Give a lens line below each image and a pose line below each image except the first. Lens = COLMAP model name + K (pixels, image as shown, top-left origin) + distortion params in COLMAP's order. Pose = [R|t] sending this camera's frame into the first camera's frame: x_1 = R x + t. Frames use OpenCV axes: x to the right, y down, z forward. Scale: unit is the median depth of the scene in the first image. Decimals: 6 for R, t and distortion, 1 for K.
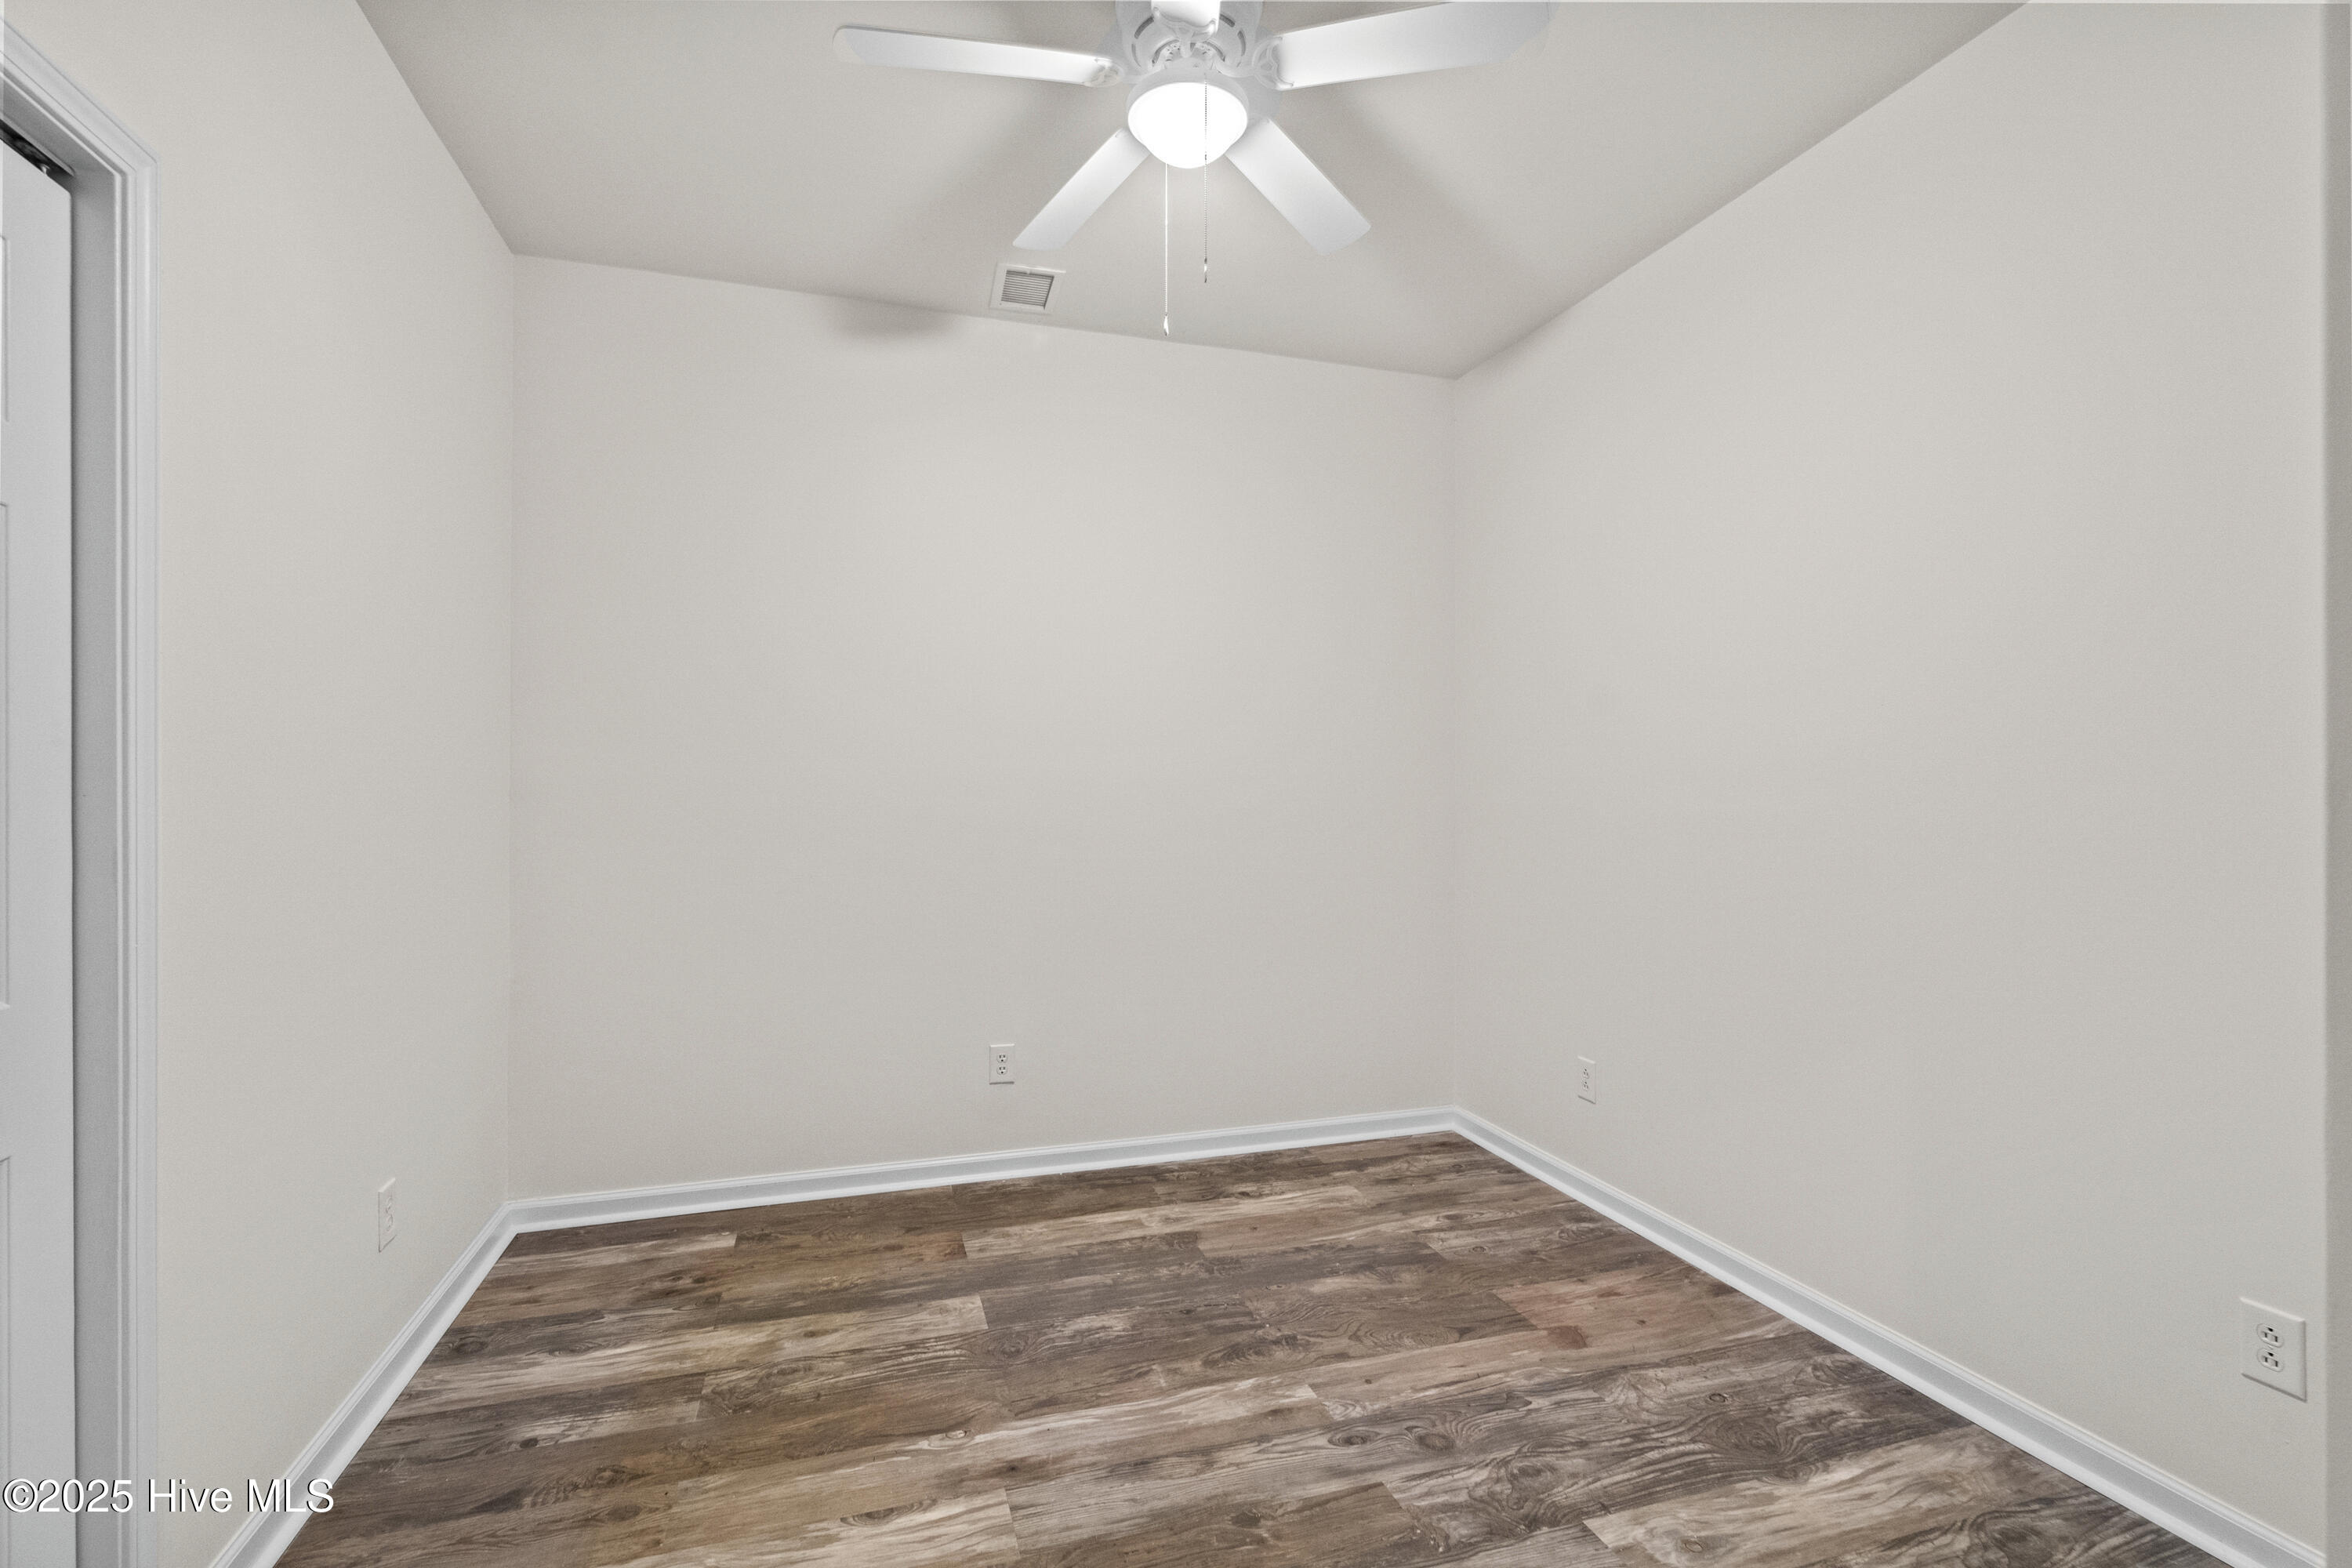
lens RADIAL K [[1070.4, 0, 1178.0], [0, 1070.4, 785.1], [0, 0, 1]] dist [0.002667, 0.000305]
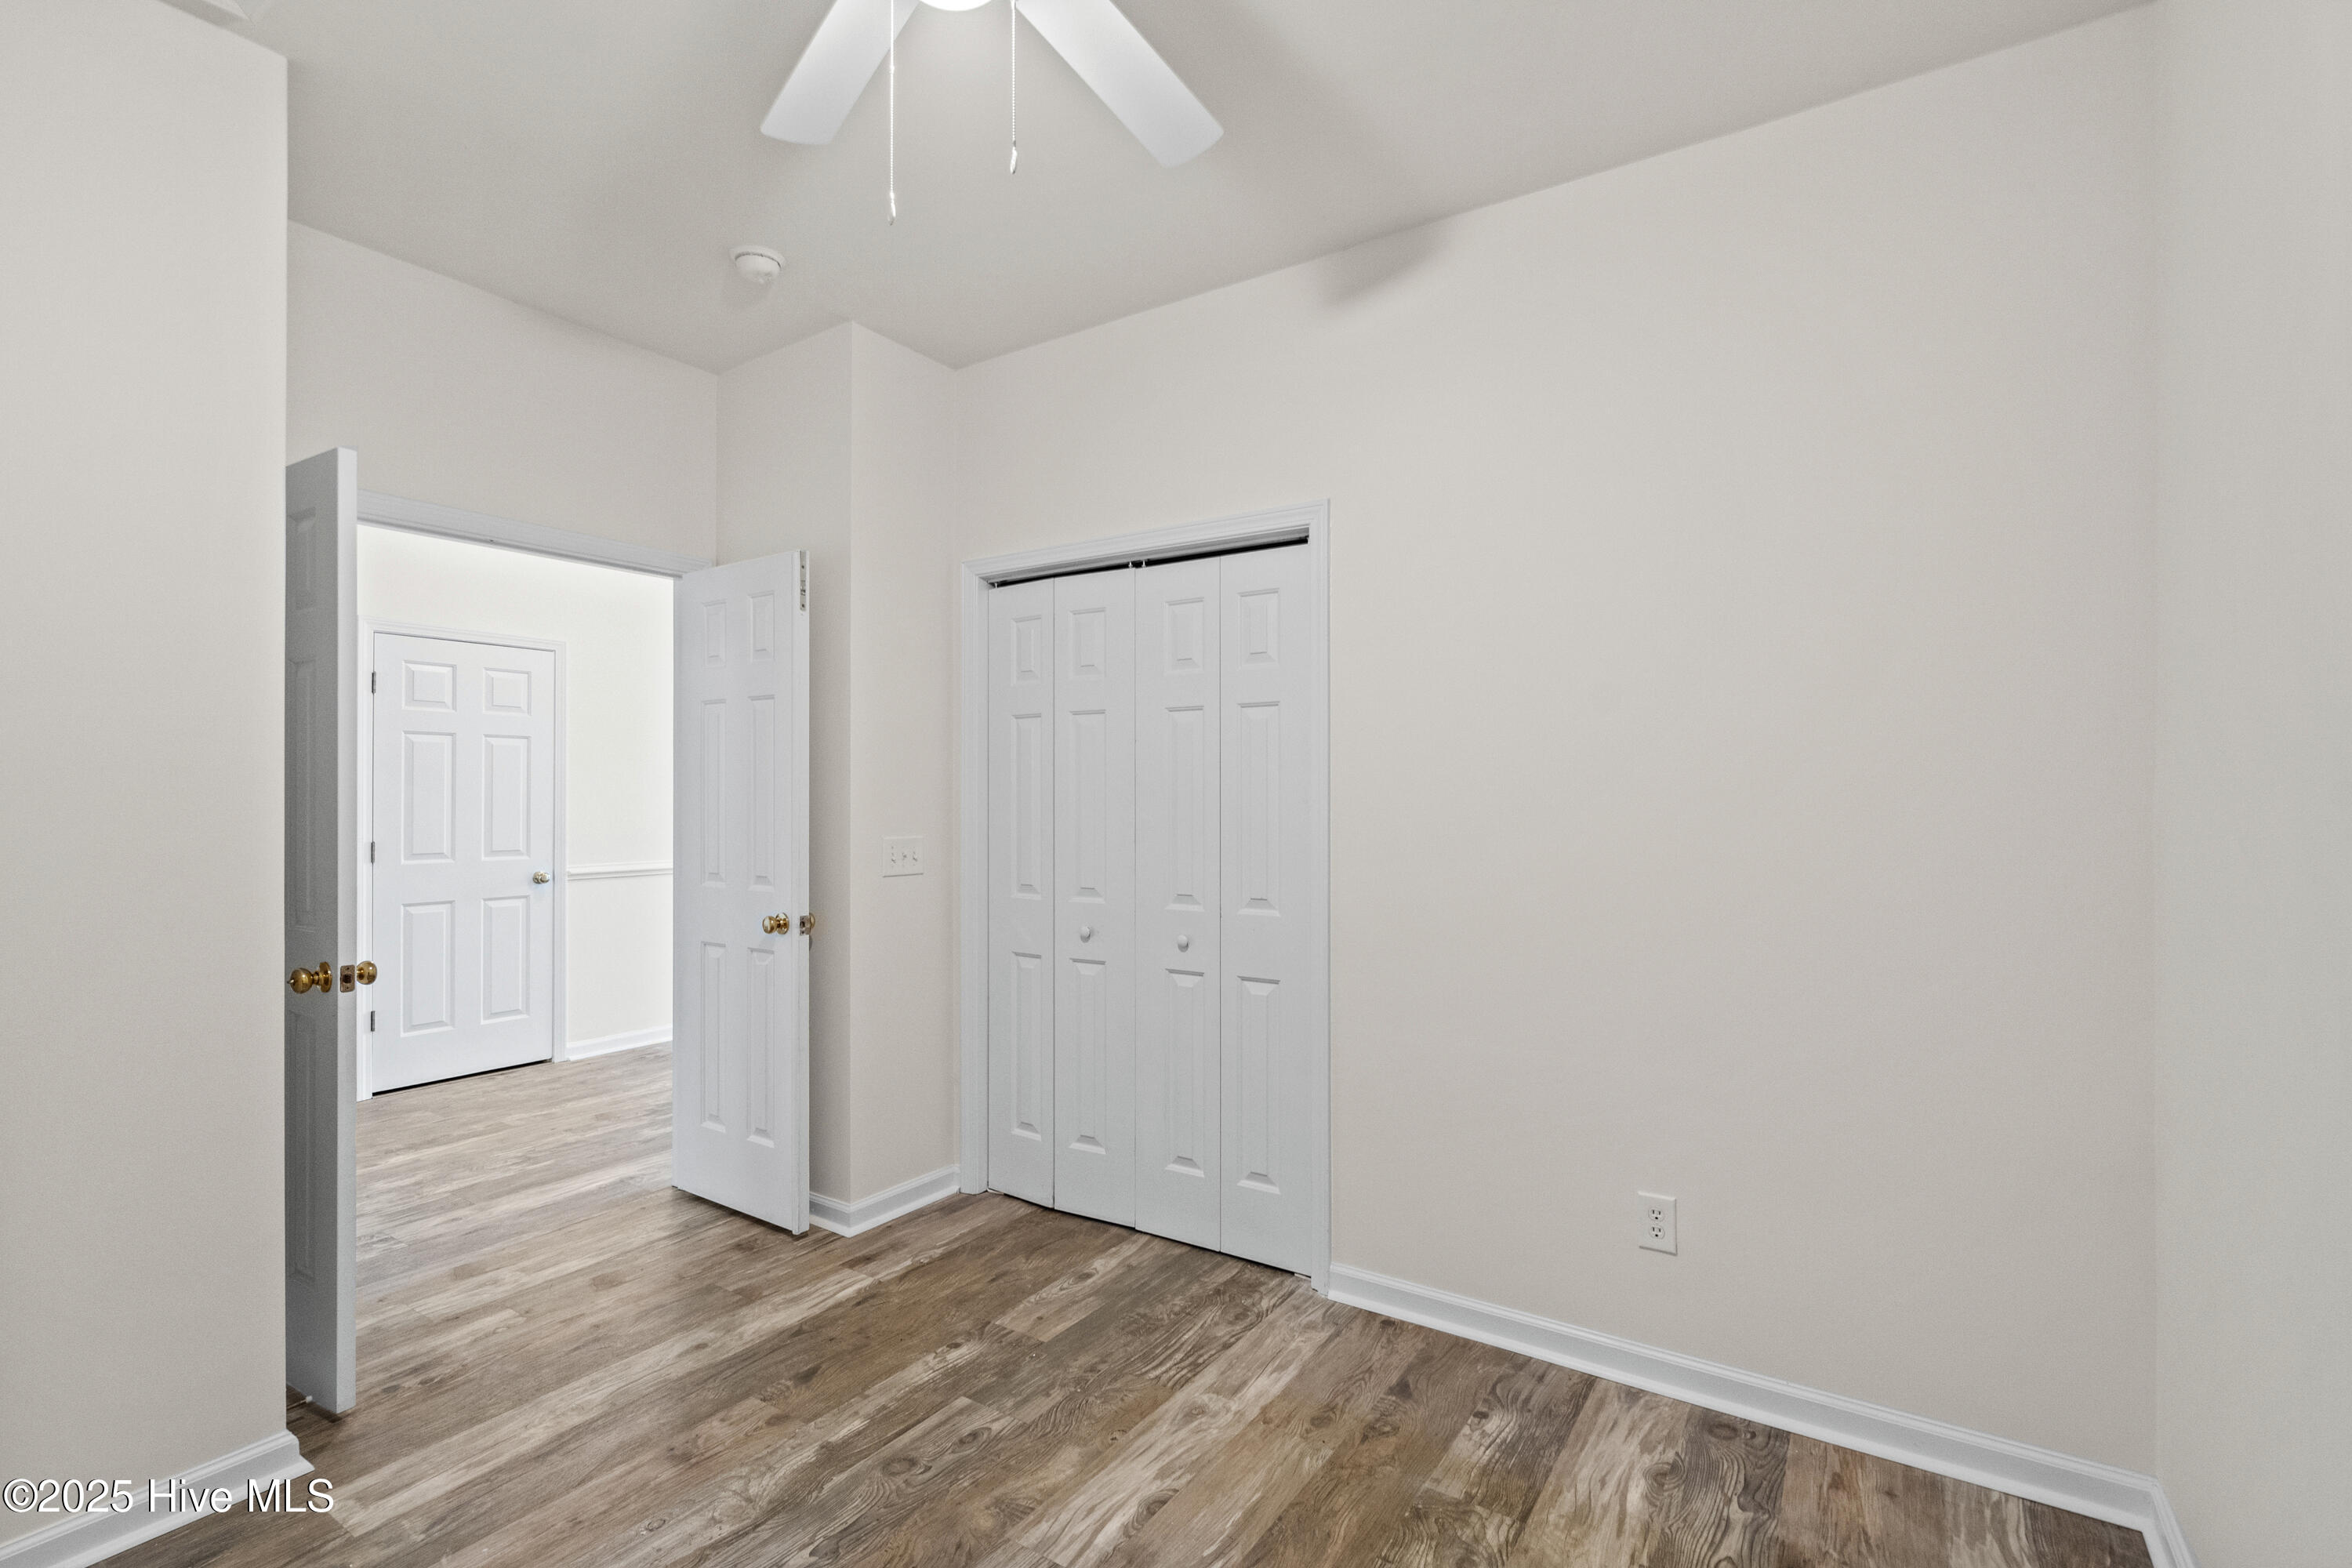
lens RADIAL K [[1070.4, 0, 1173.4], [0, 1070.4, 792.3], [0, 0, 1]] dist [0.002667, 0.000305]
pose [[-0.775664, -0.004475, -0.631131, 0.347133], [0.000186, 0.999973, -0.007320, -0.028723], [0.631146, -0.005795, -0.775642, 1.638036]]
